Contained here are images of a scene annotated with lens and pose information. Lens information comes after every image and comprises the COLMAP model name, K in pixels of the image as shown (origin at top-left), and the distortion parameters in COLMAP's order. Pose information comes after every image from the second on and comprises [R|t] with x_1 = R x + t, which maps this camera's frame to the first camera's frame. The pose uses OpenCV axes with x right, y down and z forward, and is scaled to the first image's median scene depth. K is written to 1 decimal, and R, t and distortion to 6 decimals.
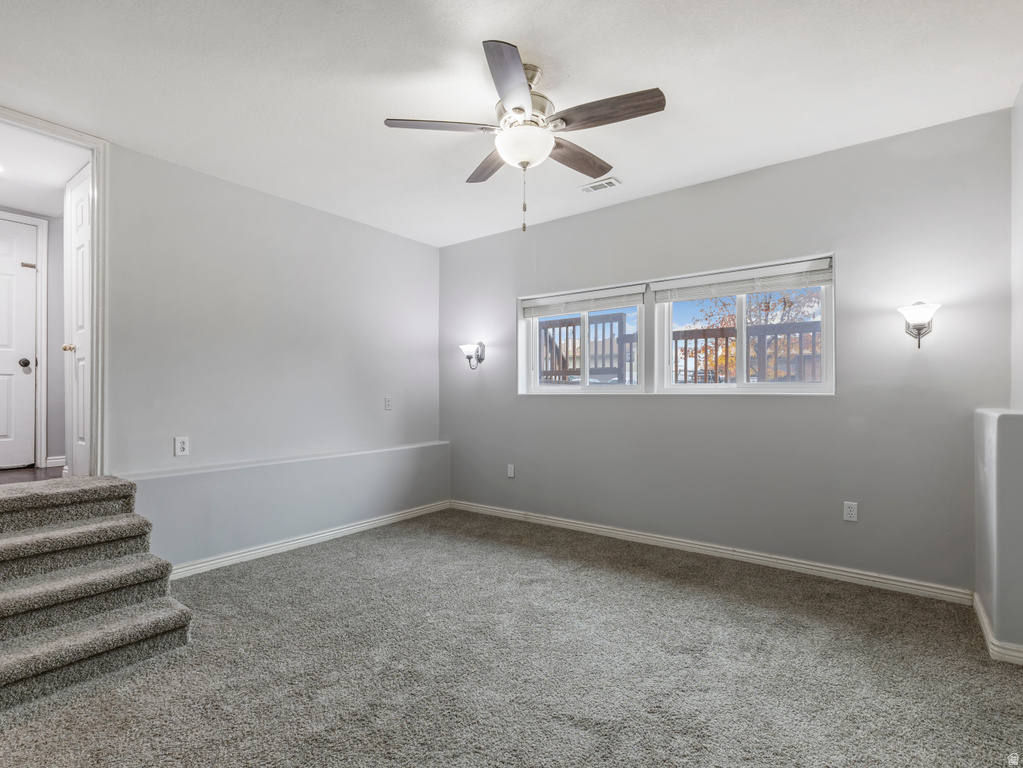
lens RADIAL K [[506.7, 0, 511.8], [0, 506.7, 387.2], [0, 0, 1]] dist [0.009382, -0.000030]
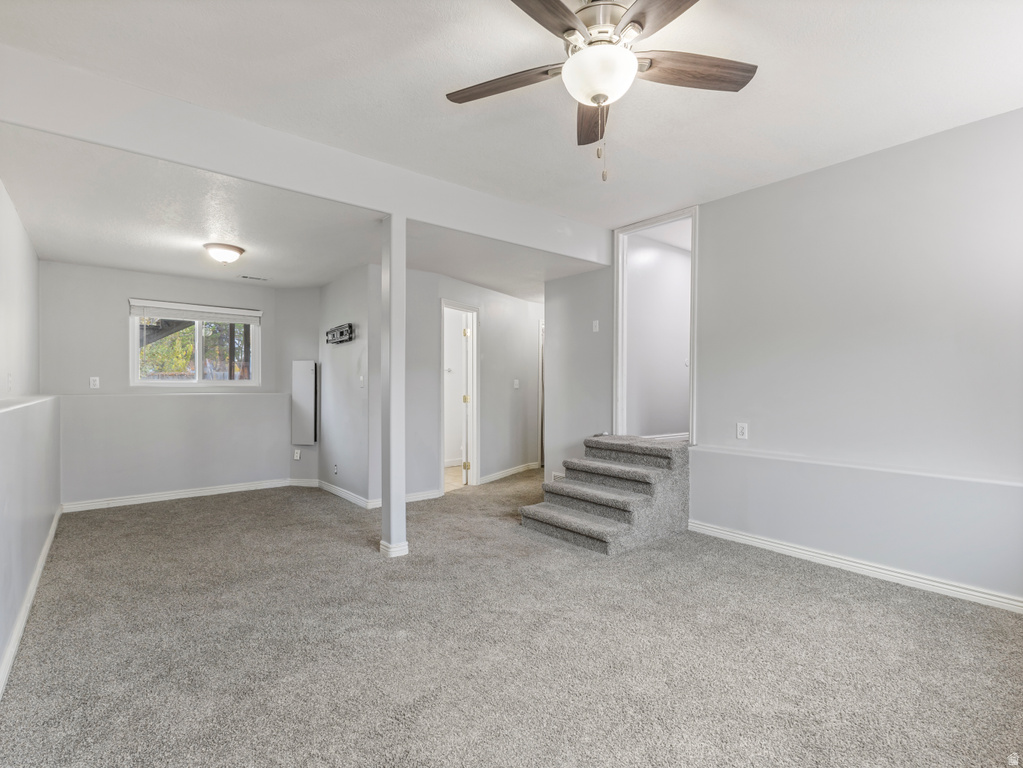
lens RADIAL K [[506.7, 0, 511.8], [0, 506.7, 387.2], [0, 0, 1]] dist [0.009382, -0.000030]
pose [[-0.237195, 0.008657, -0.971424, 0.733532], [0.010991, 0.999920, 0.006227, 0.004318], [0.971400, -0.009200, -0.237271, 0.933821]]
